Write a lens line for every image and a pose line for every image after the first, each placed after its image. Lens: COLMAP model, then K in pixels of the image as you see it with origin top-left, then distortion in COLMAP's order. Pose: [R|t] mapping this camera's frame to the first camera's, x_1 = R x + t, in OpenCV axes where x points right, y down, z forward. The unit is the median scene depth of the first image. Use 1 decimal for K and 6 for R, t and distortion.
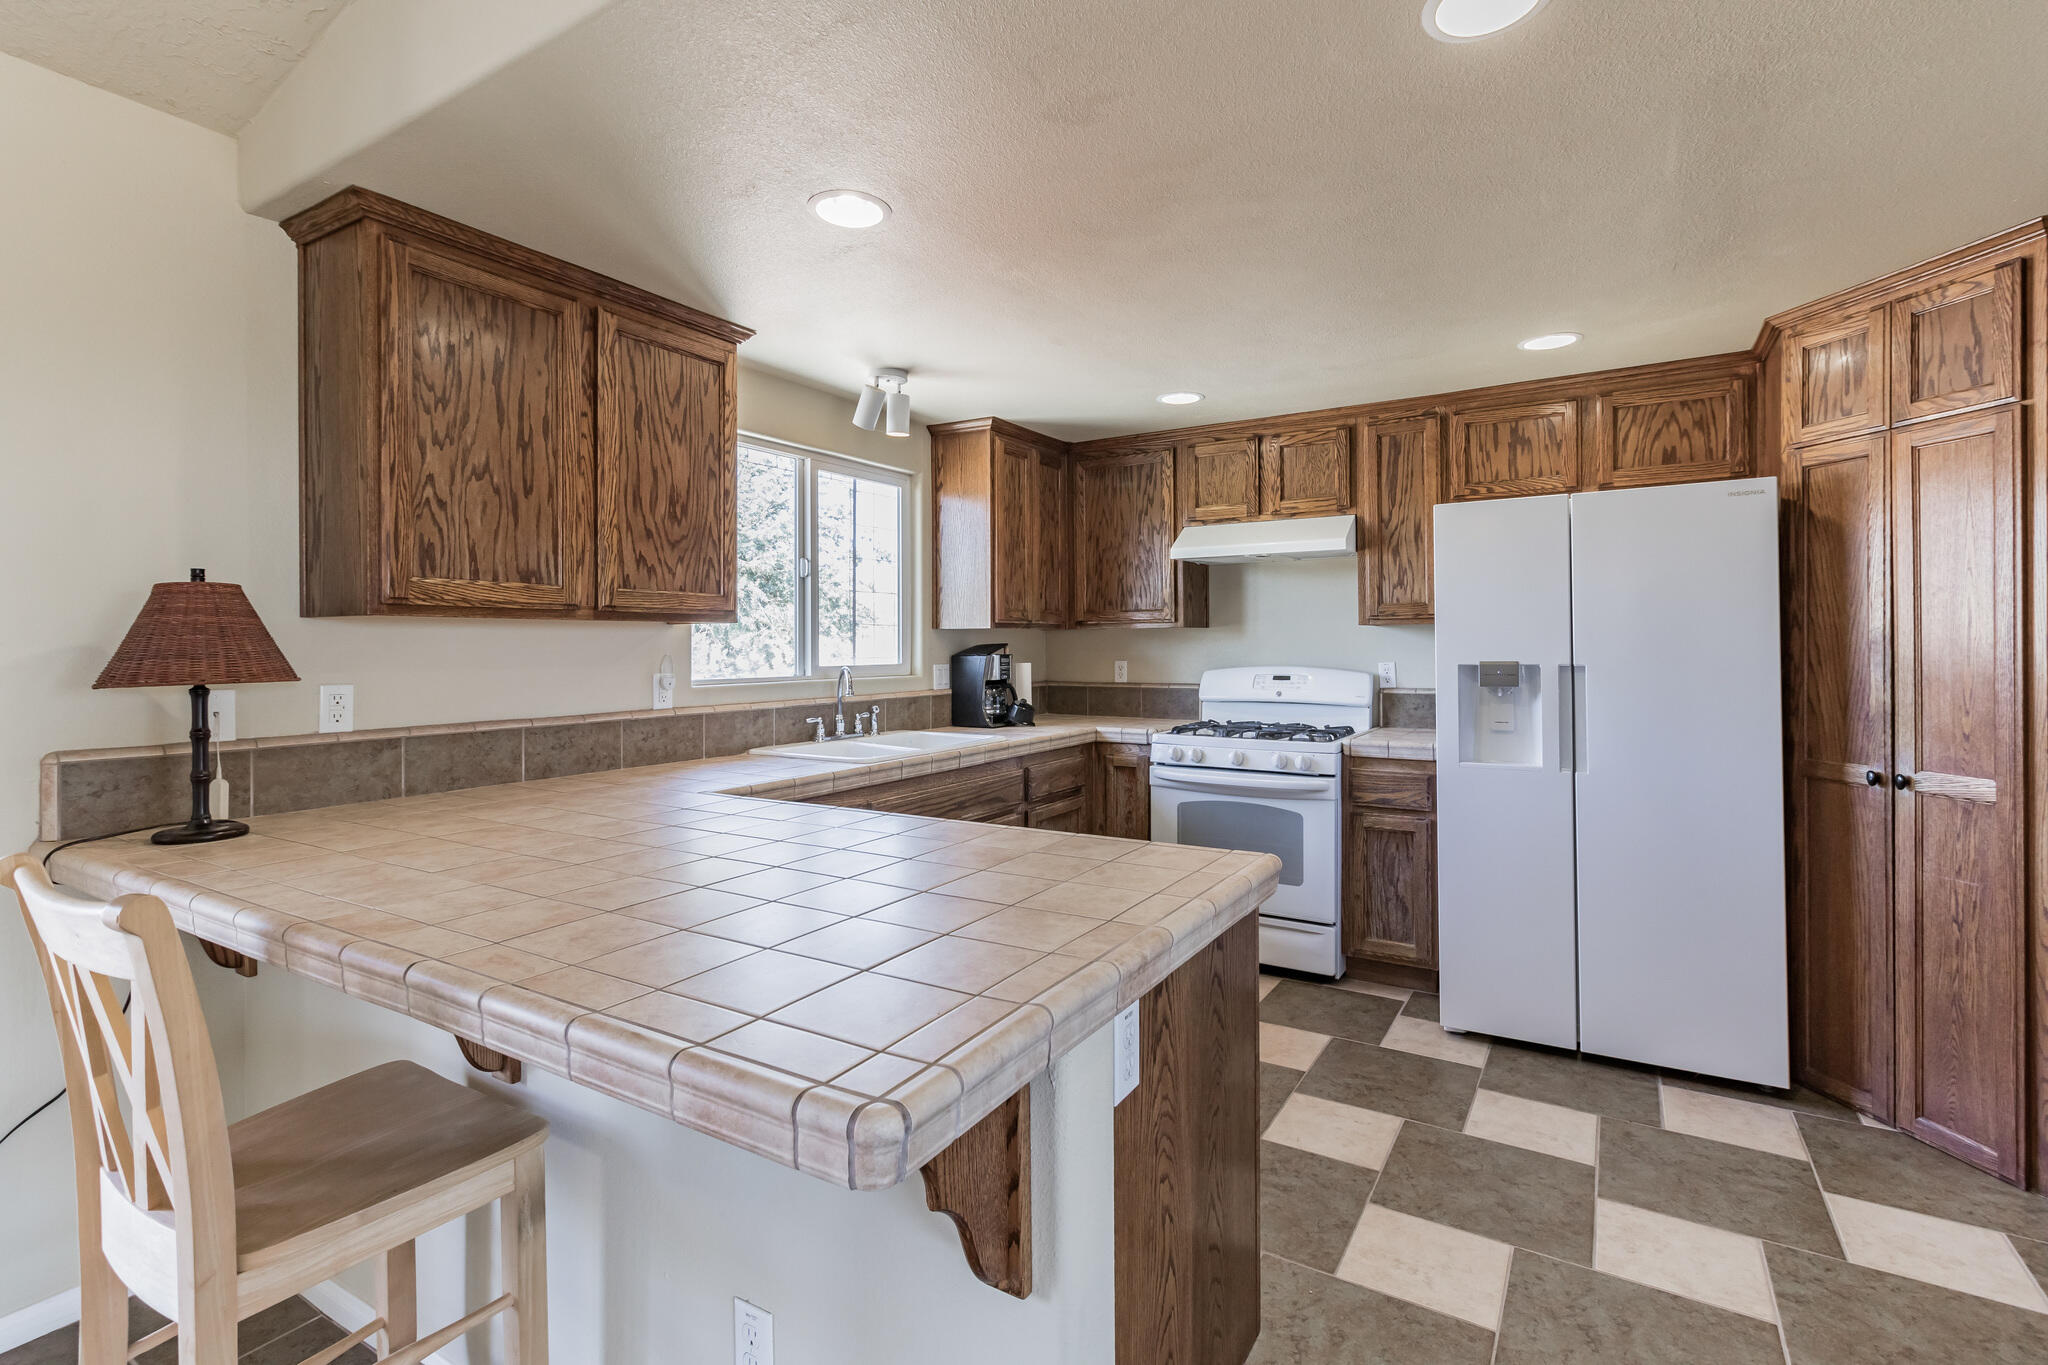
lens RADIAL K [[917.6, 0, 1018.0], [0, 917.6, 638.1], [0, 0, 1]] dist [0.002485, 0.000230]
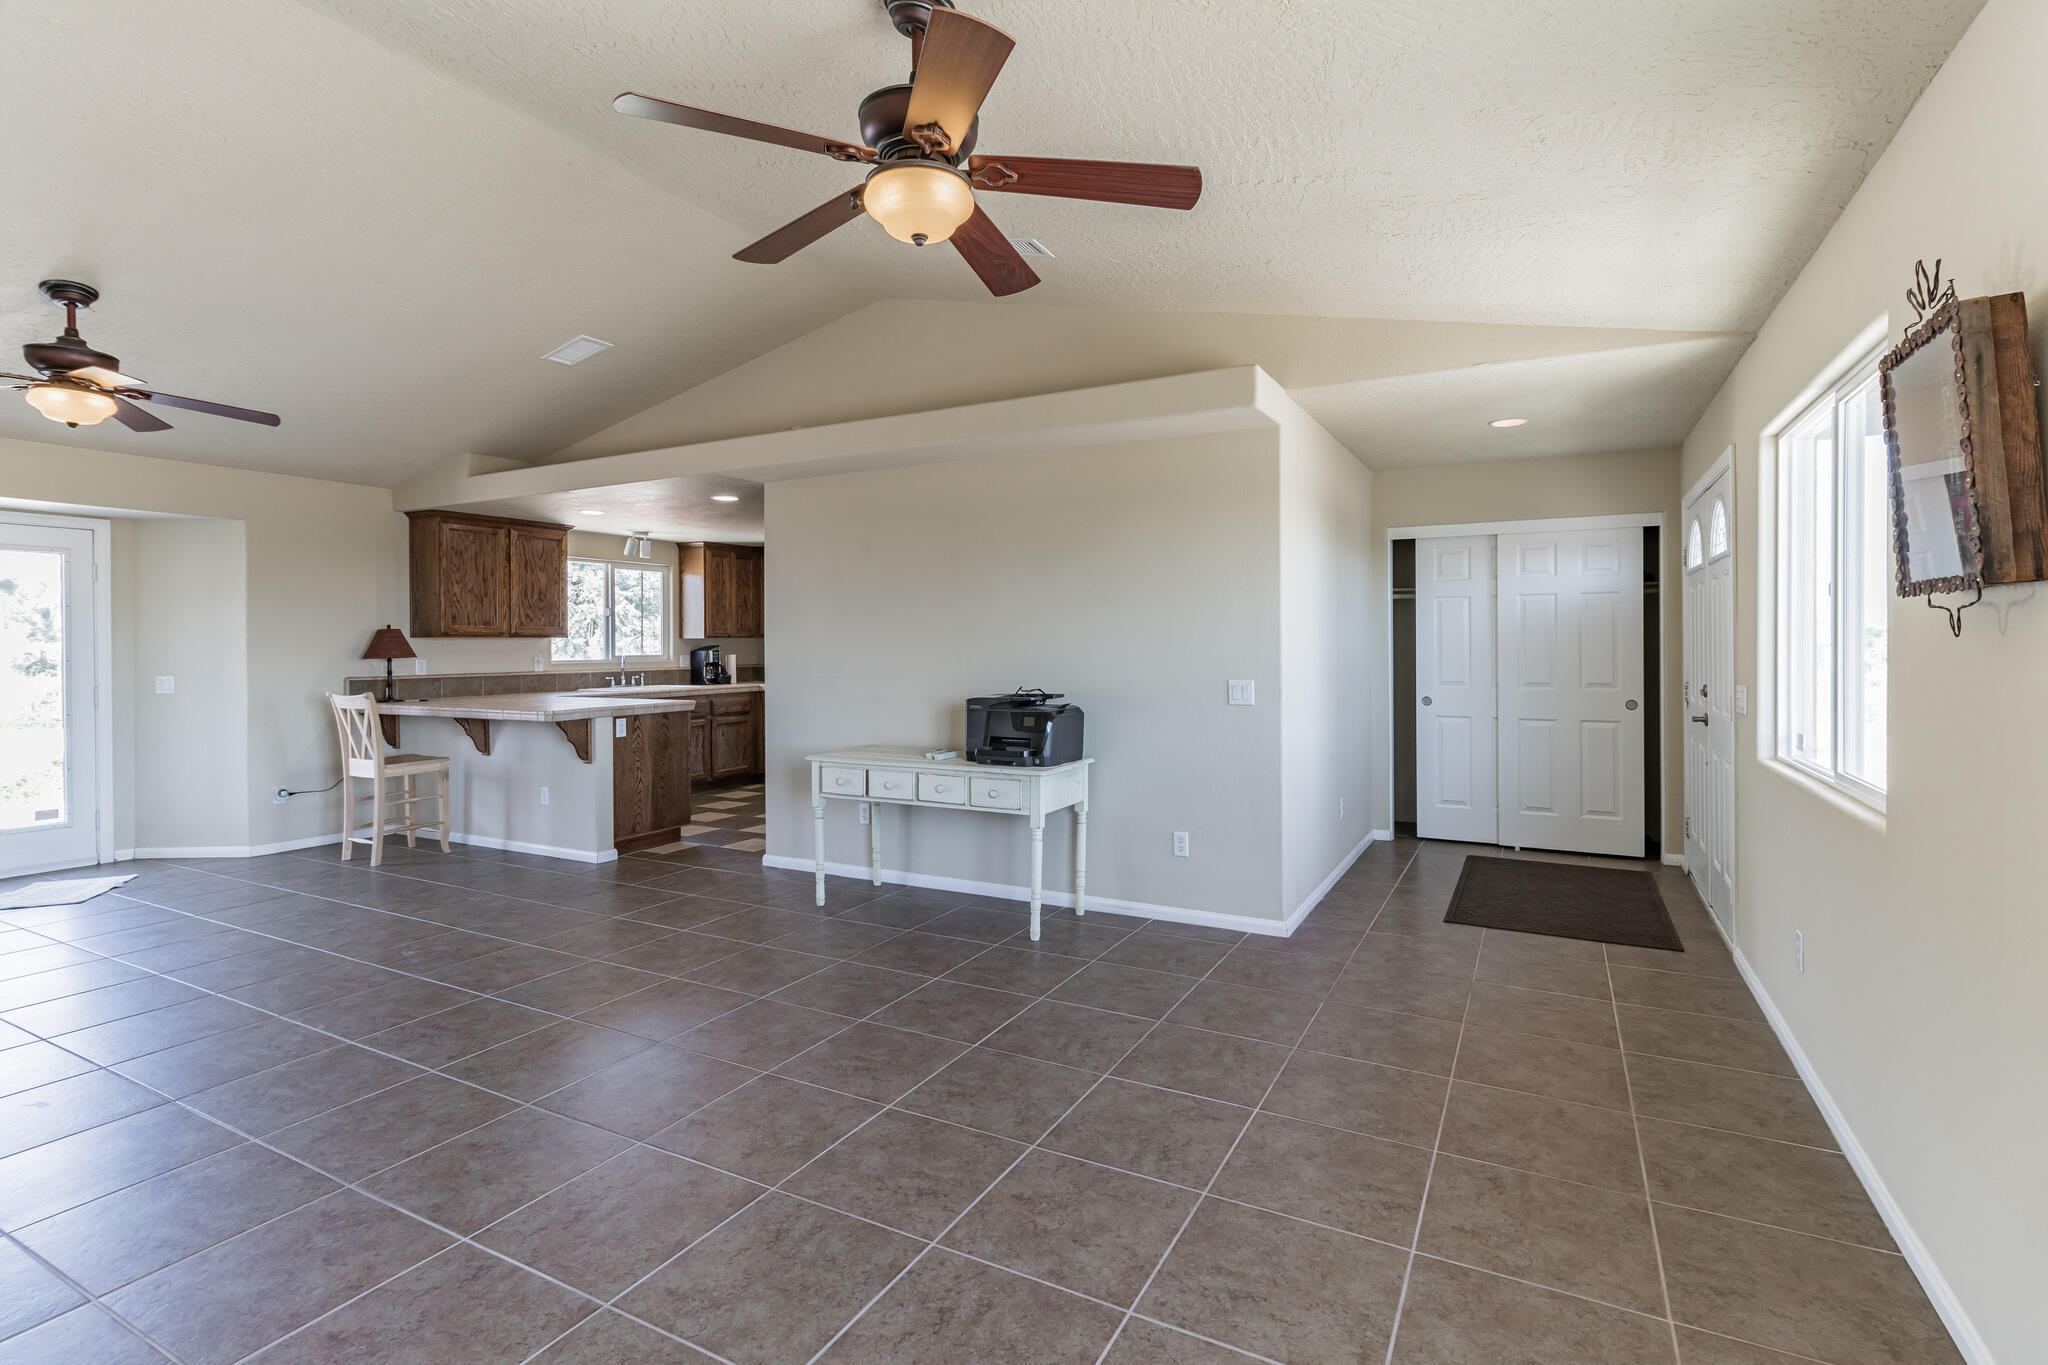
lens RADIAL K [[1046.6, 0, 1129.3], [0, 1046.6, 646.5], [0, 0, 1]] dist [0.000329, -0.000803]
pose [[0.995786, -0.002245, 0.091681, 0.810595], [0.001404, 0.999956, 0.009246, -0.013343], [-0.091698, -0.009078, 0.995746, -1.692059]]
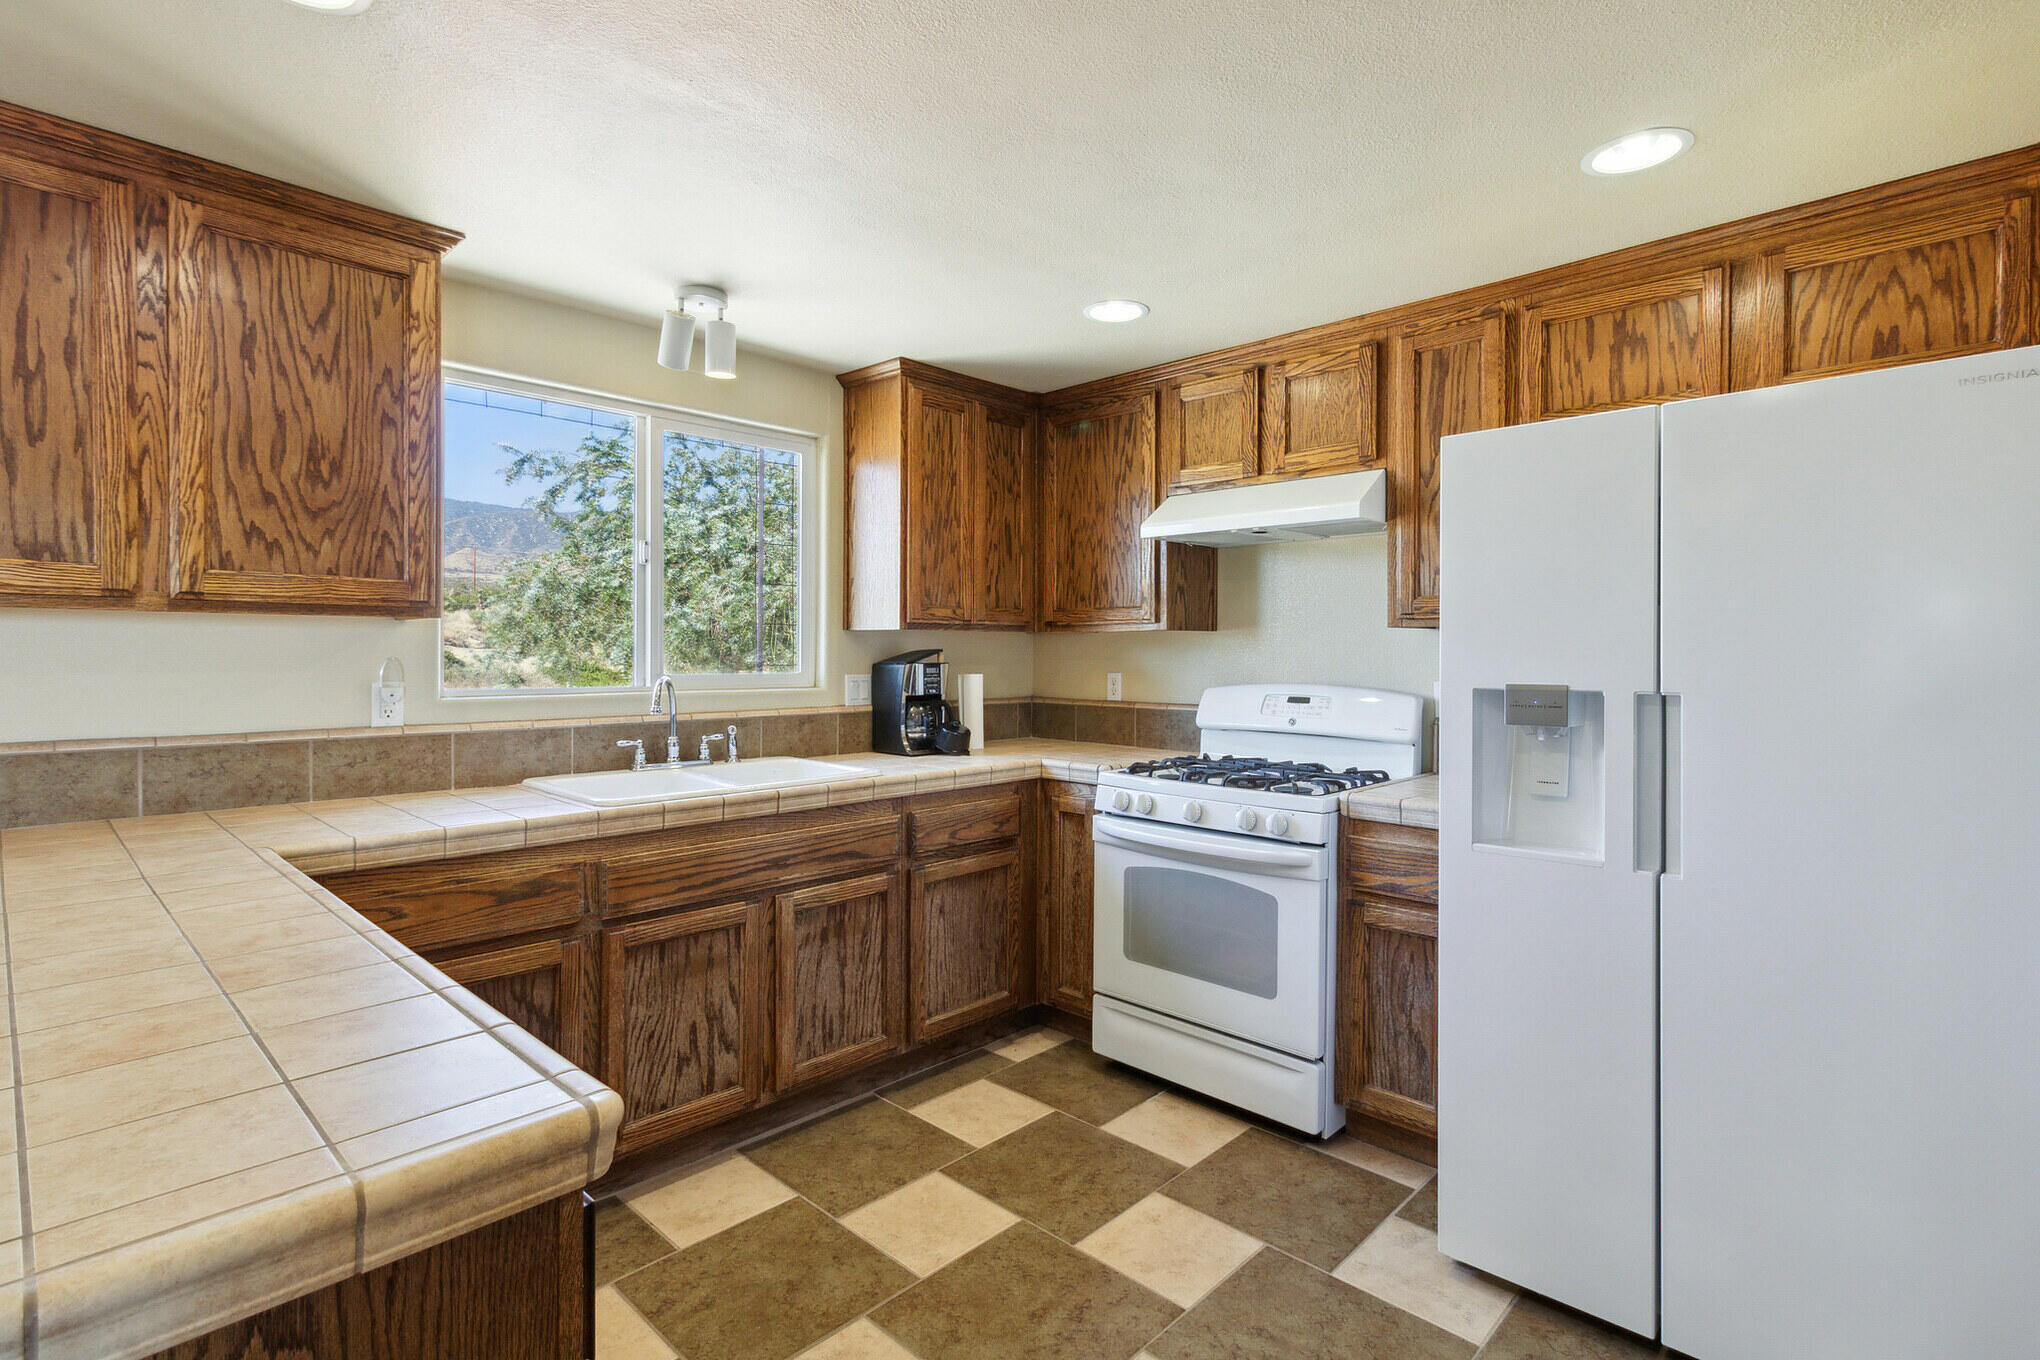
lens RADIAL K [[923.7, 0, 1052.7], [0, 923.7, 655.7], [0, 0, 1]] dist [0.003911, 0.000038]
pose [[0.978893, 0.011016, -0.204076, 0.282492], [-0.008686, 0.999887, 0.012308, 0.001061], [0.204188, -0.010275, 0.978878, 0.278098]]
